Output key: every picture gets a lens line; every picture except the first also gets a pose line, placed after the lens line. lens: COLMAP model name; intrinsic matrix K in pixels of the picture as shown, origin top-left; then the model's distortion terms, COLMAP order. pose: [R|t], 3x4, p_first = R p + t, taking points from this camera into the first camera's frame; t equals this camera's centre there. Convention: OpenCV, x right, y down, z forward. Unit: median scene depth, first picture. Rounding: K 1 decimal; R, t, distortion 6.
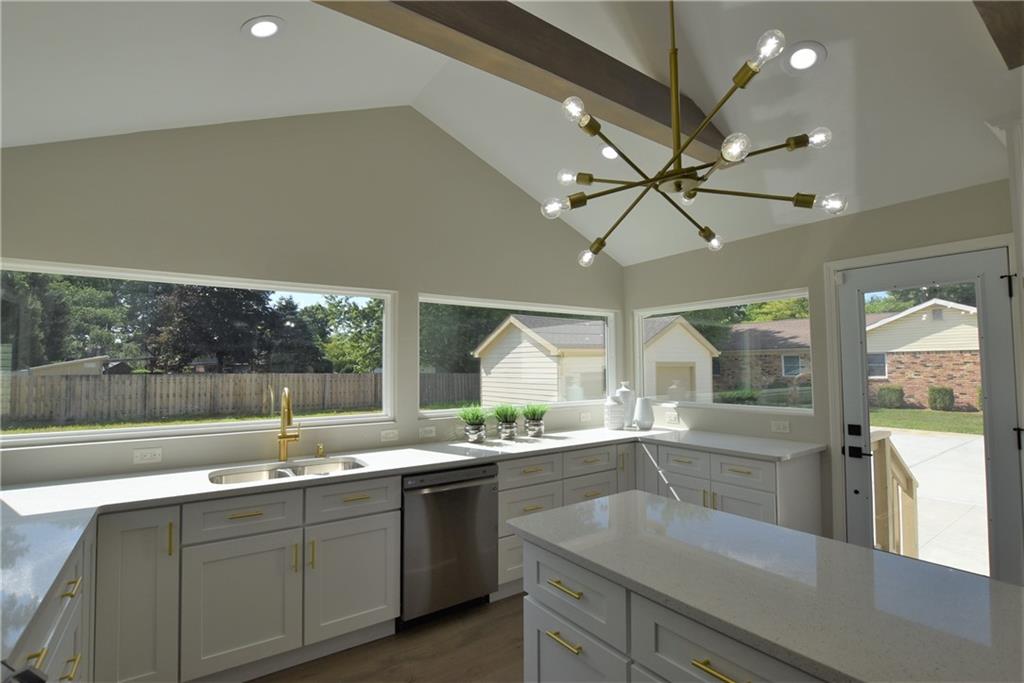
lens RADIAL K [[468.6, 0, 512.0], [0, 468.6, 341.5], [0, 0, 1]] dist [-0.036002, 0.008757]
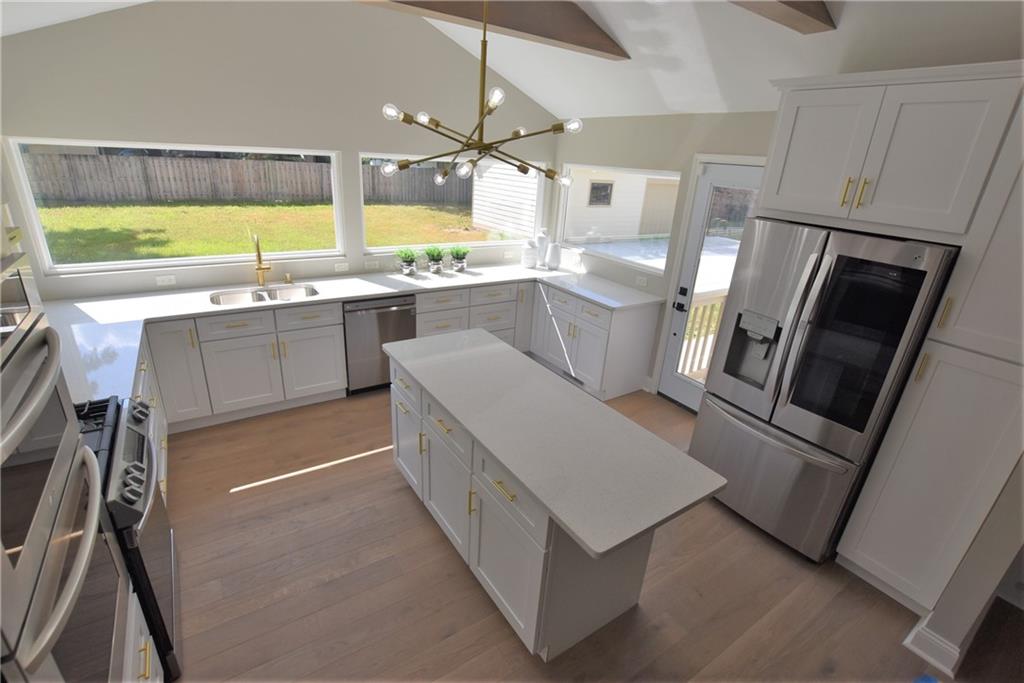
lens RADIAL K [[468.6, 0, 512.0], [0, 468.6, 341.5], [0, 0, 1]] dist [-0.036002, 0.008757]
pose [[0.997364, 0.072433, -0.004244, 0.217775], [-0.063932, 0.904964, 0.420658, -0.175662], [0.034310, -0.419278, 0.907209, -0.249819]]
